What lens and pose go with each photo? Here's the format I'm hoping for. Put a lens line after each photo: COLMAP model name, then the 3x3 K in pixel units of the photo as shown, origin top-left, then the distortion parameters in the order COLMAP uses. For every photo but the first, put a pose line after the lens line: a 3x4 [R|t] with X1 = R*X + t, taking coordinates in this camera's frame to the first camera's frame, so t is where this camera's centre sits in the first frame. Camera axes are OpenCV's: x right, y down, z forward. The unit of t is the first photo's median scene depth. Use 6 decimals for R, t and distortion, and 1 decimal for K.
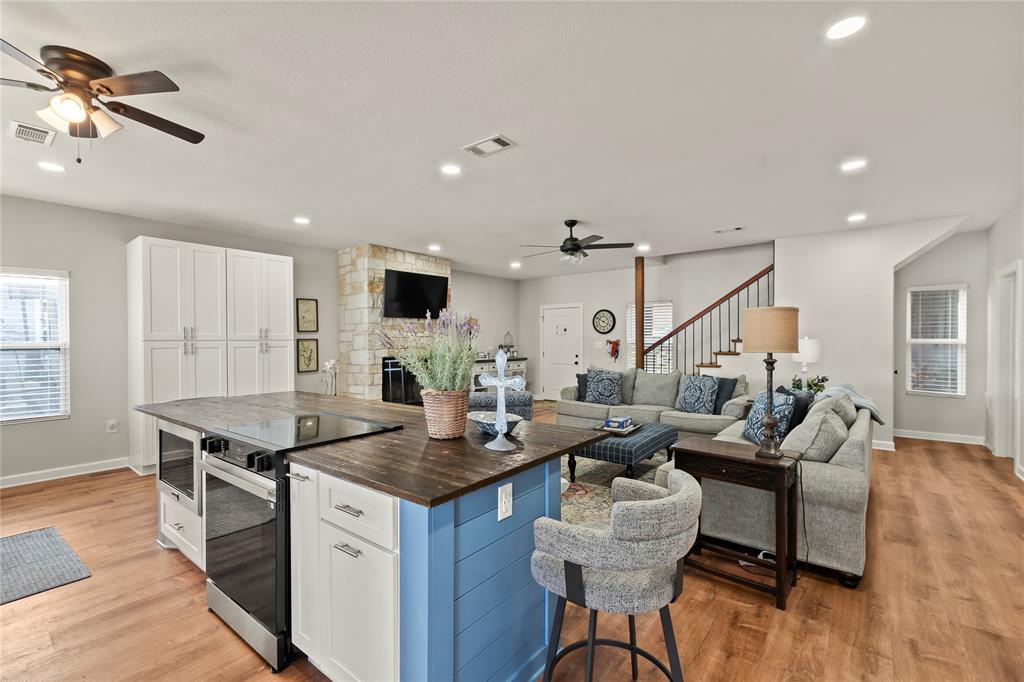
lens RADIAL K [[449.5, 0, 501.5], [0, 449.5, 341.4], [0, 0, 1]] dist [0.004314, -0.003696]
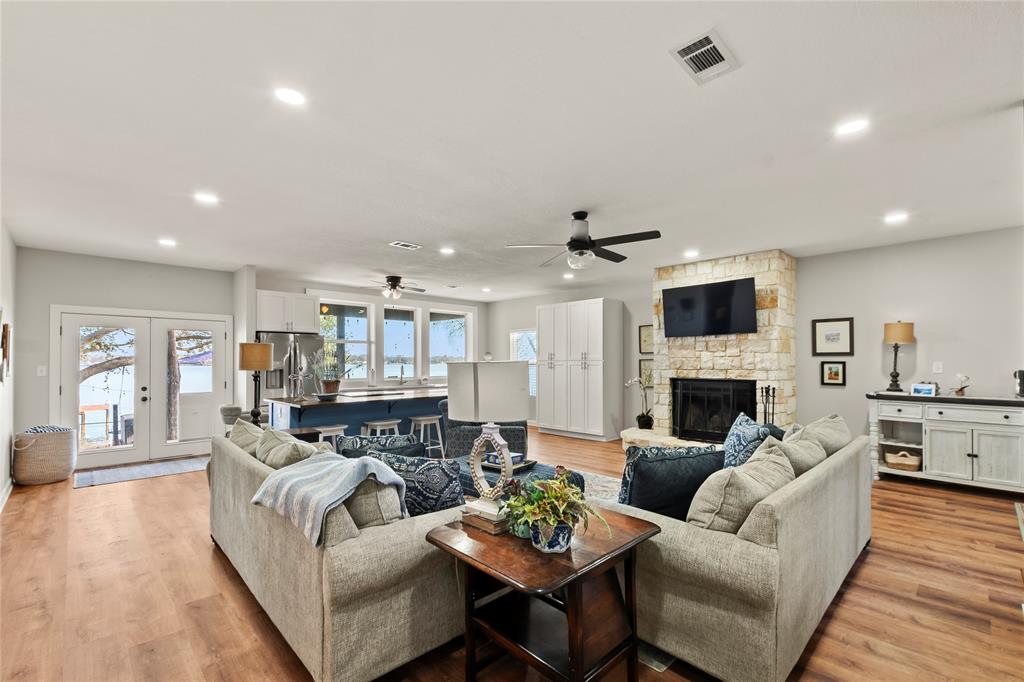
lens RADIAL K [[449.5, 0, 510.5], [0, 449.5, 359.1], [0, 0, 1]] dist [0.004314, -0.003696]
pose [[-0.113600, -0.002237, -0.993524, 1.004660], [-0.001943, 0.999996, -0.002030, -0.004166], [0.993525, 0.001700, -0.113604, 1.006144]]
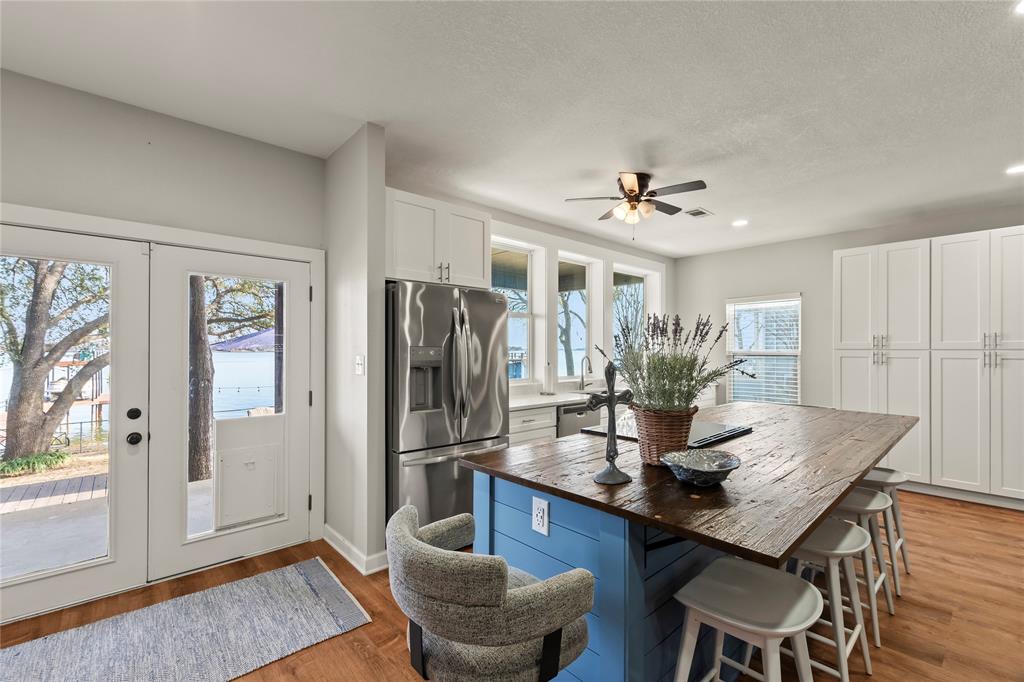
lens RADIAL K [[449.5, 0, 509.5], [0, 449.5, 344.2], [0, 0, 1]] dist [0.004314, -0.003696]
pose [[-0.157818, -0.008698, -0.987430, 0.324206], [-0.006423, 0.999949, -0.007782, -0.000671], [0.987447, 0.005114, -0.157866, 0.363208]]
